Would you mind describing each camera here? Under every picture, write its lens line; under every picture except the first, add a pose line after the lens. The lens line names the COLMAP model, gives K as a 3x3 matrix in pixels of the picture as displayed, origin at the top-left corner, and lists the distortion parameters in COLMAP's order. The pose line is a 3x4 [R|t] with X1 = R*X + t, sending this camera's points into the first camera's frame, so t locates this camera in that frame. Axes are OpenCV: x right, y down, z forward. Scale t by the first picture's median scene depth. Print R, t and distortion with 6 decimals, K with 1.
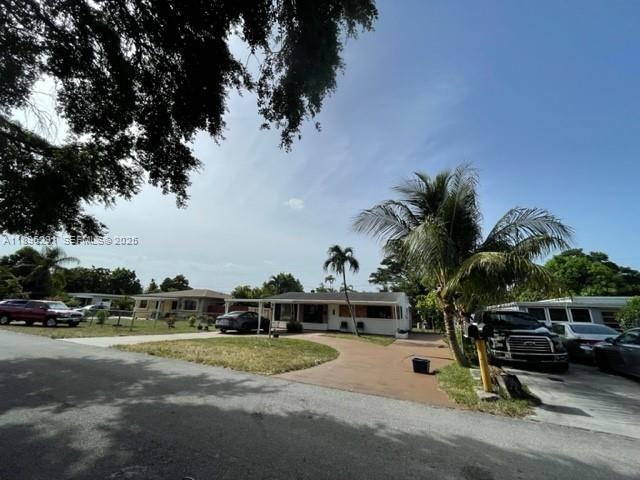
lens RADIAL K [[250.4, 0, 320.0], [0, 250.4, 240.0], [0, 0, 1]] dist [-0.002313, -0.000156]
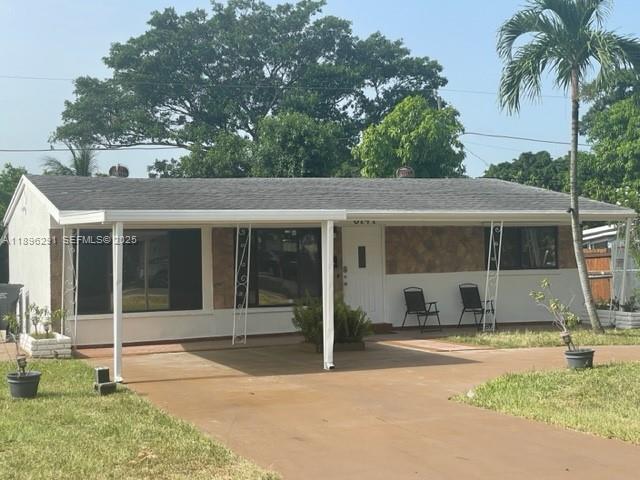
lens RADIAL K [[1004.0, 0, 320.0], [0, 1004.0, 240.0], [0, 0, 1]] dist [0.083508, -0.002410]
pose [[0.711019, -0.036075, 0.702246, -0.655905], [-0.148792, 0.968350, 0.200396, 0.079882], [-0.687250, -0.246974, 0.683148, 0.355853]]
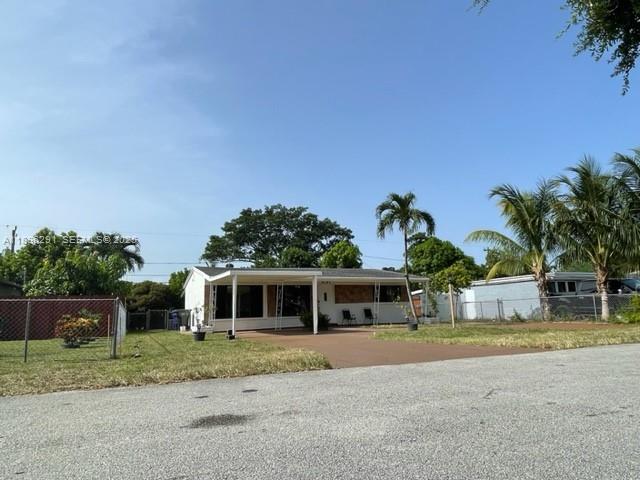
lens RADIAL K [[400.6, 0, 317.8], [0, 400.6, 238.8], [0, 0, 1]] dist [-0.005800, -0.000850]
pose [[0.683965, 0.078220, 0.725309, -0.687843], [-0.148400, 0.988365, 0.033352, 0.112343], [-0.714261, -0.130447, 0.687615, 0.339153]]
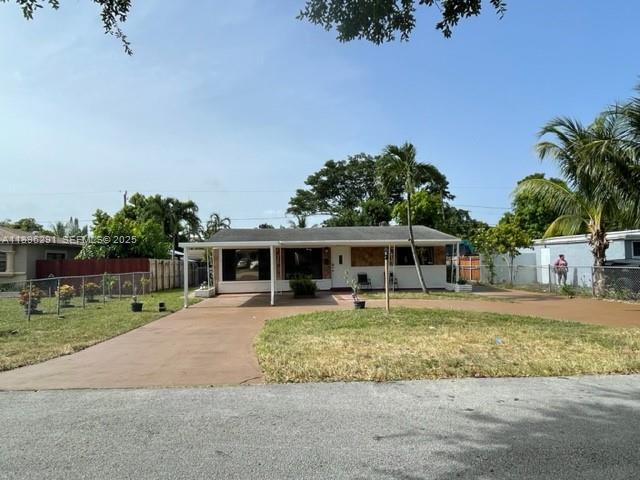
lens RADIAL K [[404.9, 0, 320.0], [0, 404.9, 240.0], [0, 0, 1]] dist [0.005531, 0.001003]
pose [[0.886073, -0.025793, 0.462827, -0.426697], [-0.080690, 0.974625, 0.208796, 0.045274], [-0.456468, -0.222354, 0.861508, 0.201996]]
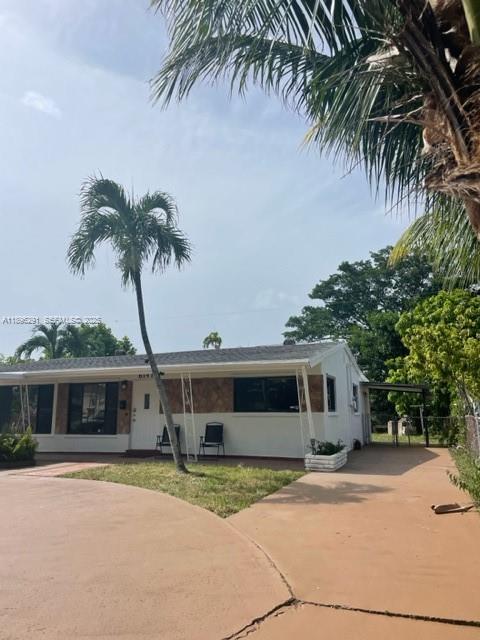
lens RADIAL K [[480.4, 0, 240.0], [0, 480.4, 320.0], [0, 0, 1]] dist [0.119128, -0.175987]
pose [[0.997928, -0.033605, 0.054875, 0.151439], [0.028113, 0.994794, 0.097951, 0.108122], [-0.057881, -0.096206, 0.993677, 0.316561]]
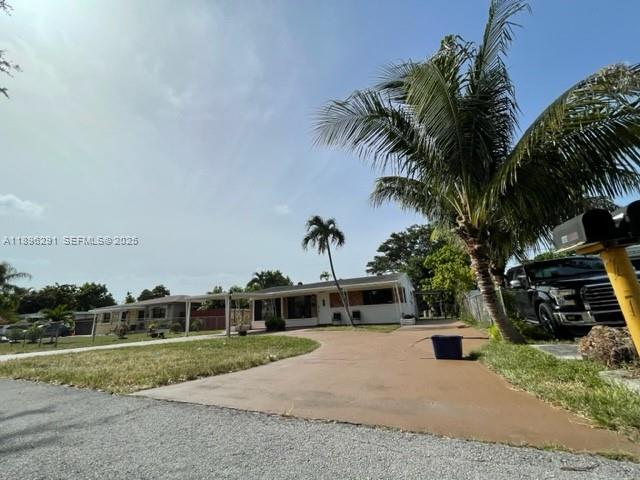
lens RADIAL K [[260.8, 0, 317.3], [0, 260.8, 241.7], [0, 0, 1]] dist [-0.000221, -0.000040]
pose [[0.995773, -0.091179, 0.011093, 0.042325], [0.091104, 0.995816, 0.007126, 0.076951], [-0.011697, -0.006085, 0.999913, 0.136295]]
